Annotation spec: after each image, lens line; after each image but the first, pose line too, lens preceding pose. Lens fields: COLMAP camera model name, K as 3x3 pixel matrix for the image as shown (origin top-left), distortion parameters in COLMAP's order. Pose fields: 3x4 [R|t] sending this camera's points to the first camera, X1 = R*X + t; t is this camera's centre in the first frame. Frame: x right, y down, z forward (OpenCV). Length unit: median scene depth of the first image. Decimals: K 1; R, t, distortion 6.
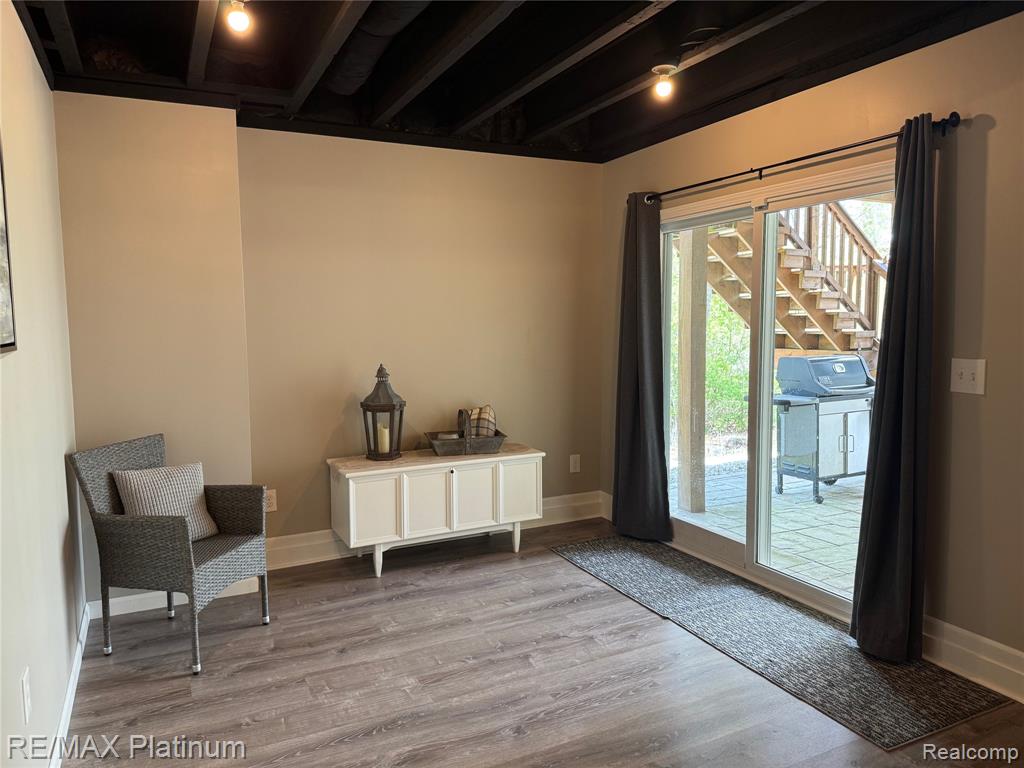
lens RADIAL K [[723.8, 0, 517.8], [0, 723.8, 391.3], [0, 0, 1]] dist [0.060633, -0.068237]
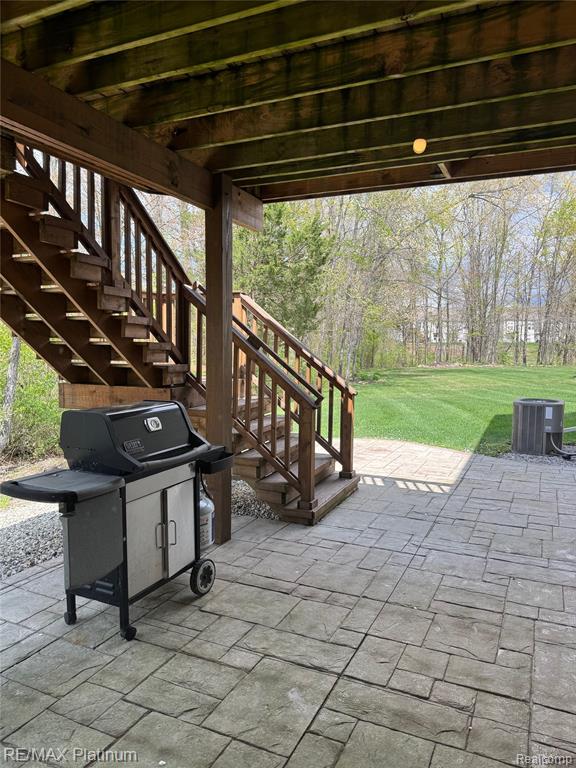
lens RADIAL K [[542.8, 0, 294.9], [0, 542.8, 385.7], [0, 0, 1]] dist [0.060633, -0.068237]
pose [[0.778741, -0.021141, 0.626989, 0.182376], [0.035652, 0.999308, -0.010587, -0.047325], [-0.626331, 0.030598, 0.778956, 0.421512]]
